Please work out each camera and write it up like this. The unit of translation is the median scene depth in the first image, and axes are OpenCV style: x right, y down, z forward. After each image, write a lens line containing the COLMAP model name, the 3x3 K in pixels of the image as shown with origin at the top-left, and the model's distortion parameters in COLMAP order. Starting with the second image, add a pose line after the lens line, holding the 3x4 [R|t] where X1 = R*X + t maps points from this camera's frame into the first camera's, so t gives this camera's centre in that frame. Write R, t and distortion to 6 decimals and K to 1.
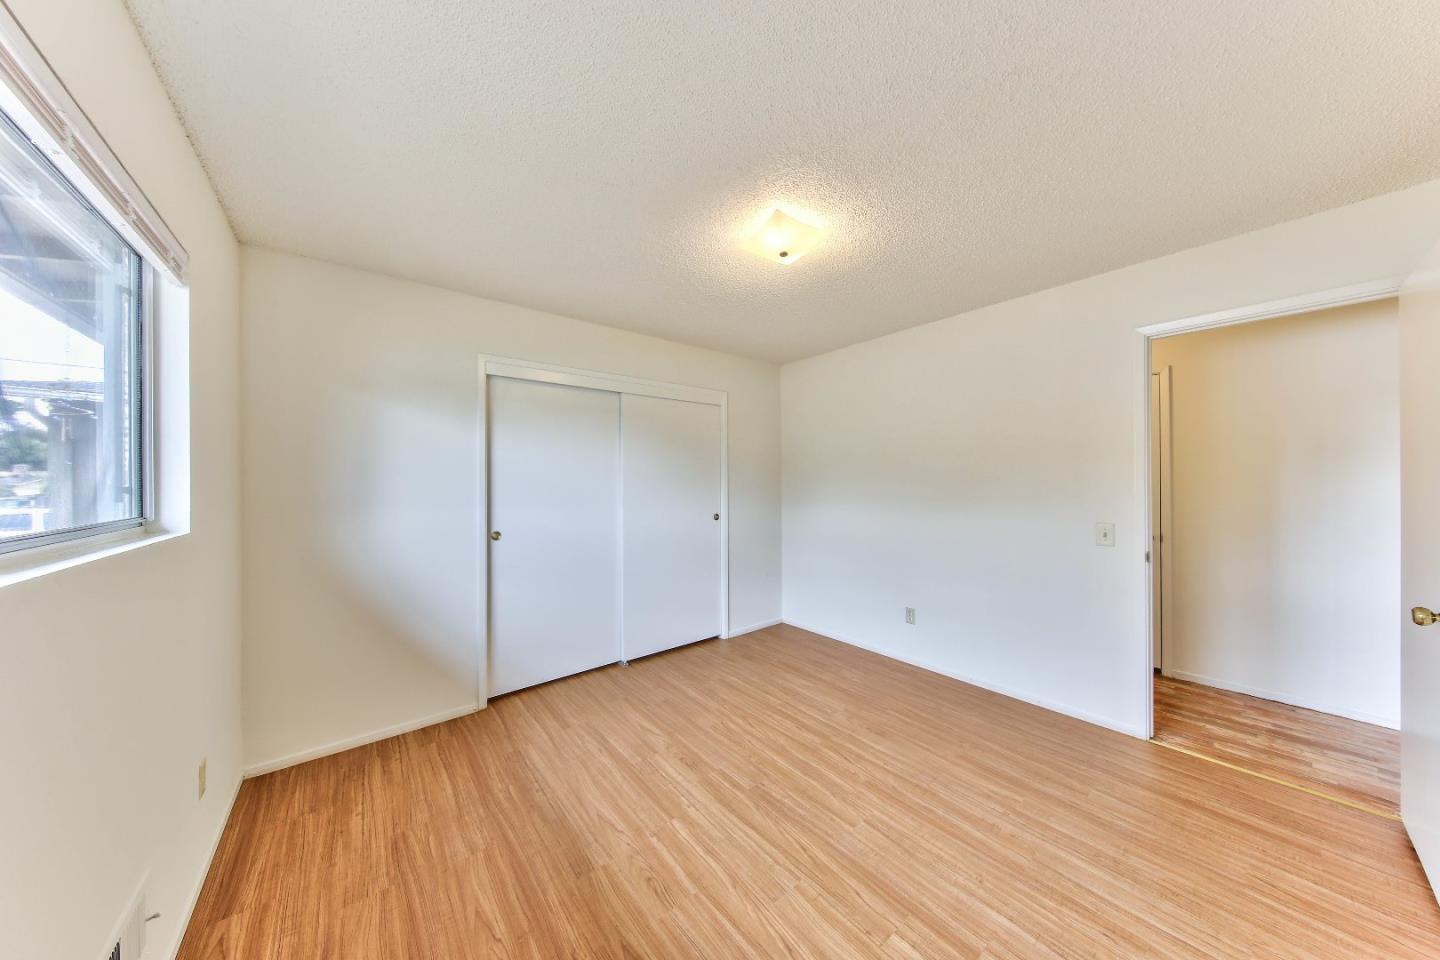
lens RADIAL K [[457.7, 0, 724.8], [0, 457.7, 481.3], [0, 0, 1]] dist [0.001581, -0.000188]
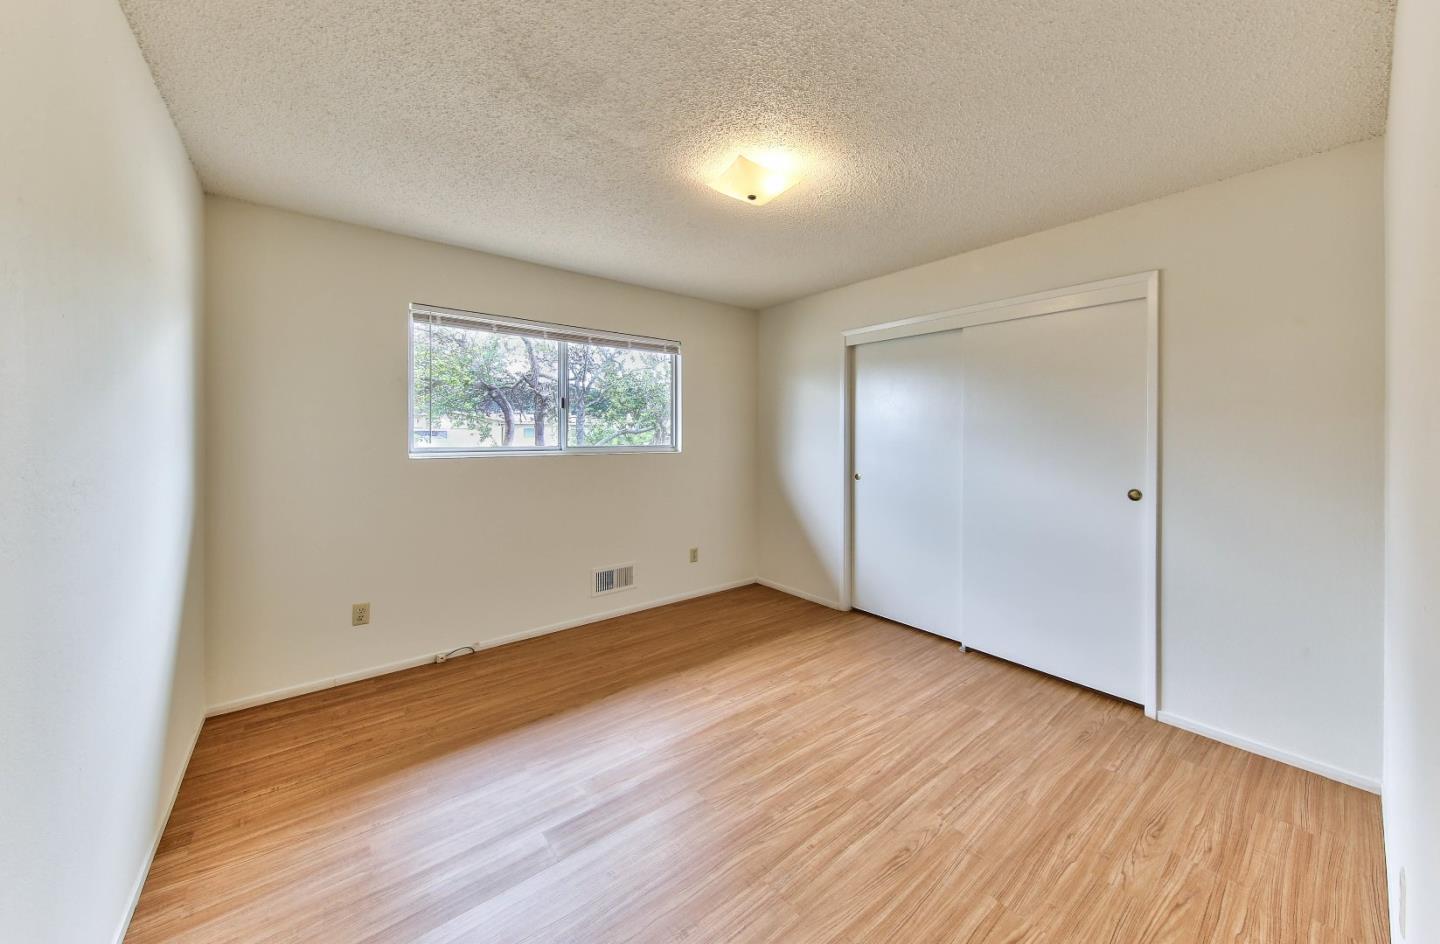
lens RADIAL K [[495.2, 0, 720.3], [0, 495.2, 443.0], [0, 0, 1]] dist [0.000078, -0.000001]
pose [[-0.012769, 0.026648, -0.999563, 0.914145], [0.002421, 0.999643, 0.026619, -0.009257], [0.999916, -0.002080, -0.012829, 0.738199]]
